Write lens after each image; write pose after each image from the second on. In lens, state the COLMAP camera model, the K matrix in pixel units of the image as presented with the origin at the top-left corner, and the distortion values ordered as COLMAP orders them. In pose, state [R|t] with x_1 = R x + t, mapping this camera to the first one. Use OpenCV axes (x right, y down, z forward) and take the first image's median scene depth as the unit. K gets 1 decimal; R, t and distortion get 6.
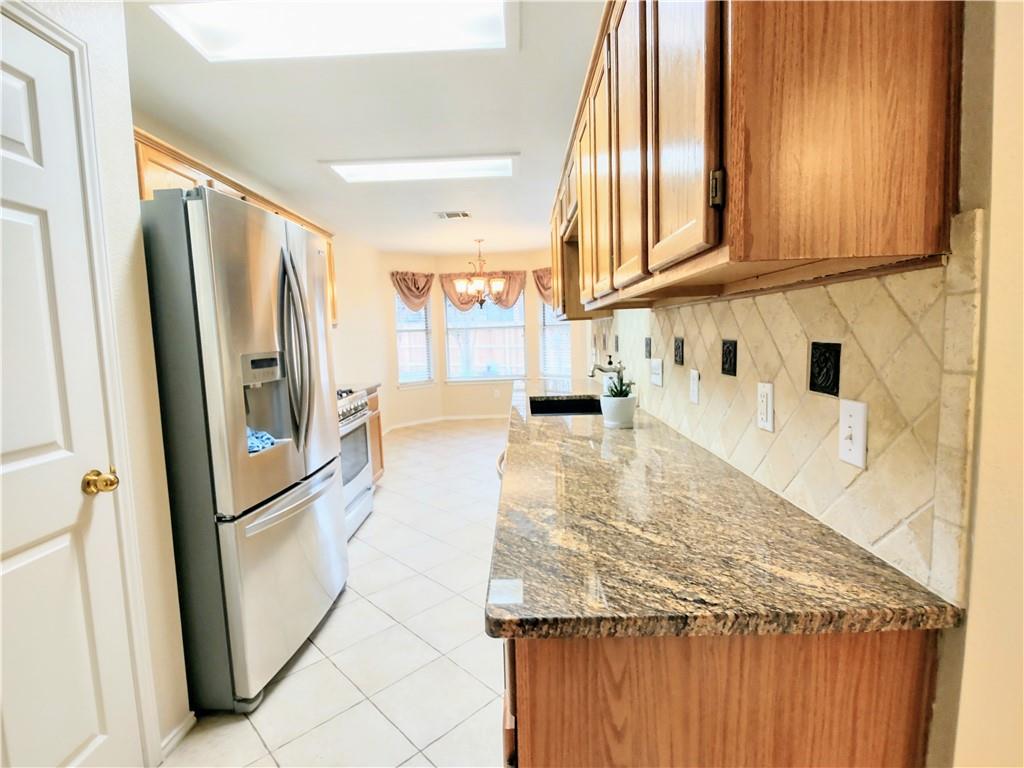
lens RADIAL K [[495.2, 0, 508.1], [0, 495.2, 380.6], [0, 0, 1]] dist [-0.016997, -0.004789]
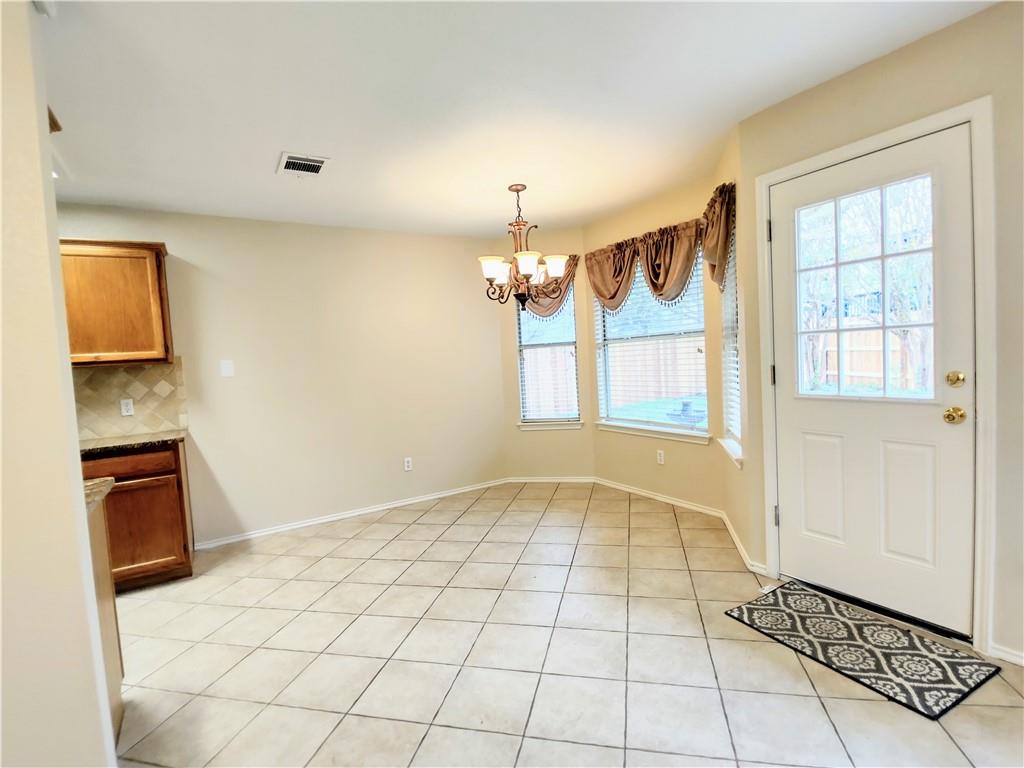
lens RADIAL K [[495.2, 0, 509.6], [0, 495.2, 386.2], [0, 0, 1]] dist [-0.016997, -0.004789]
pose [[0.533662, 0.051318, -0.844139, 0.349893], [-0.034685, 0.998645, 0.038783, -0.067001], [0.844986, 0.008582, 0.534720, 0.573693]]
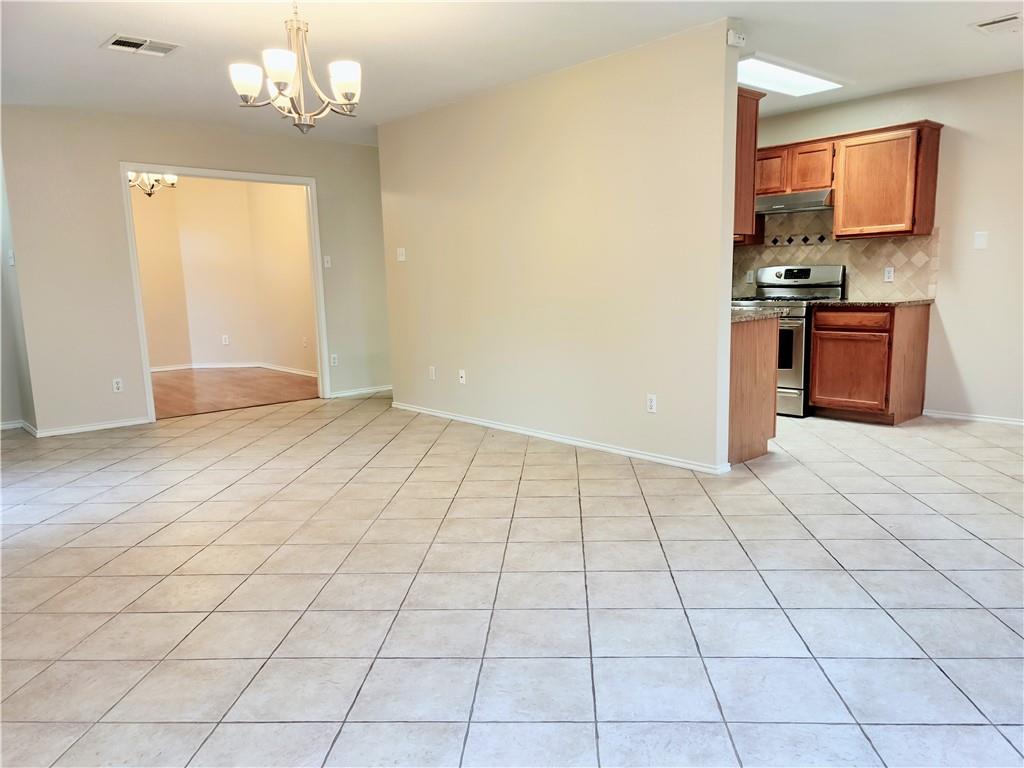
lens RADIAL K [[747.4, 0, 522.4], [0, 747.4, 399.4], [0, 0, 1]] dist [0.038670, -0.019480]
pose [[-0.740842, 0.158954, -0.652600, 0.613656], [-0.011793, 0.968367, 0.249253, -0.084243], [0.671576, 0.192353, -0.715532, 0.859354]]
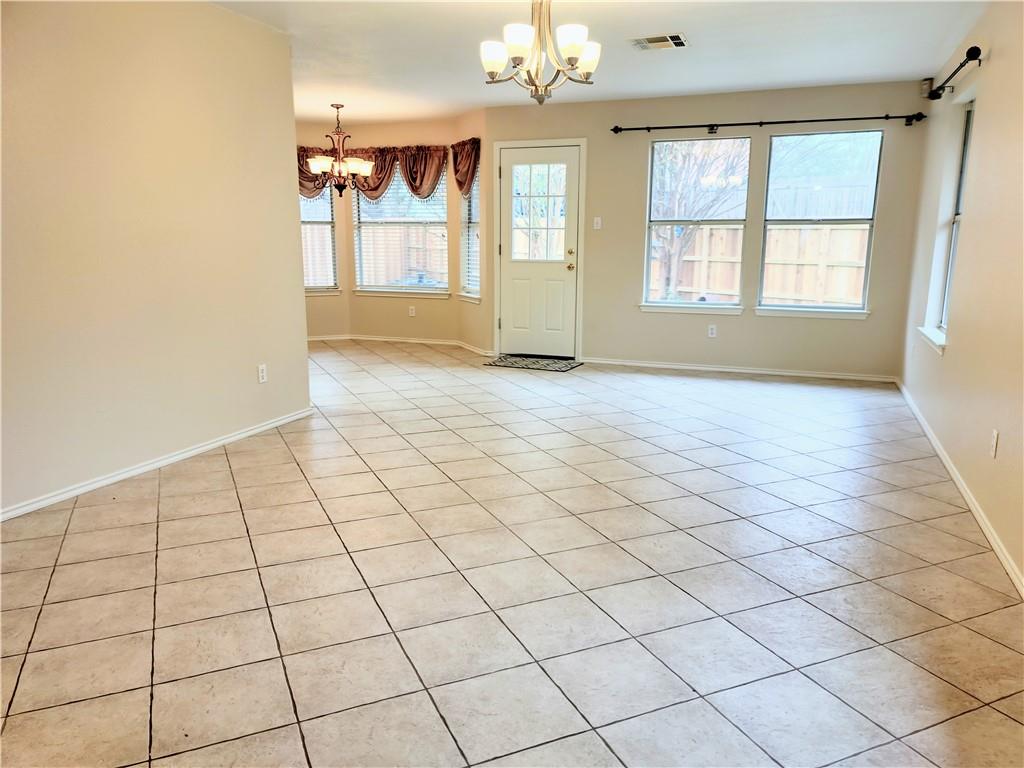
lens RADIAL K [[747.4, 0, 518.6], [0, 747.4, 394.2], [0, 0, 1]] dist [0.038670, -0.019480]
pose [[0.941118, 0.107164, -0.320644, 0.527763], [-0.069301, 0.989443, 0.127282, -0.004538], [0.330899, -0.097566, 0.938609, -0.050480]]
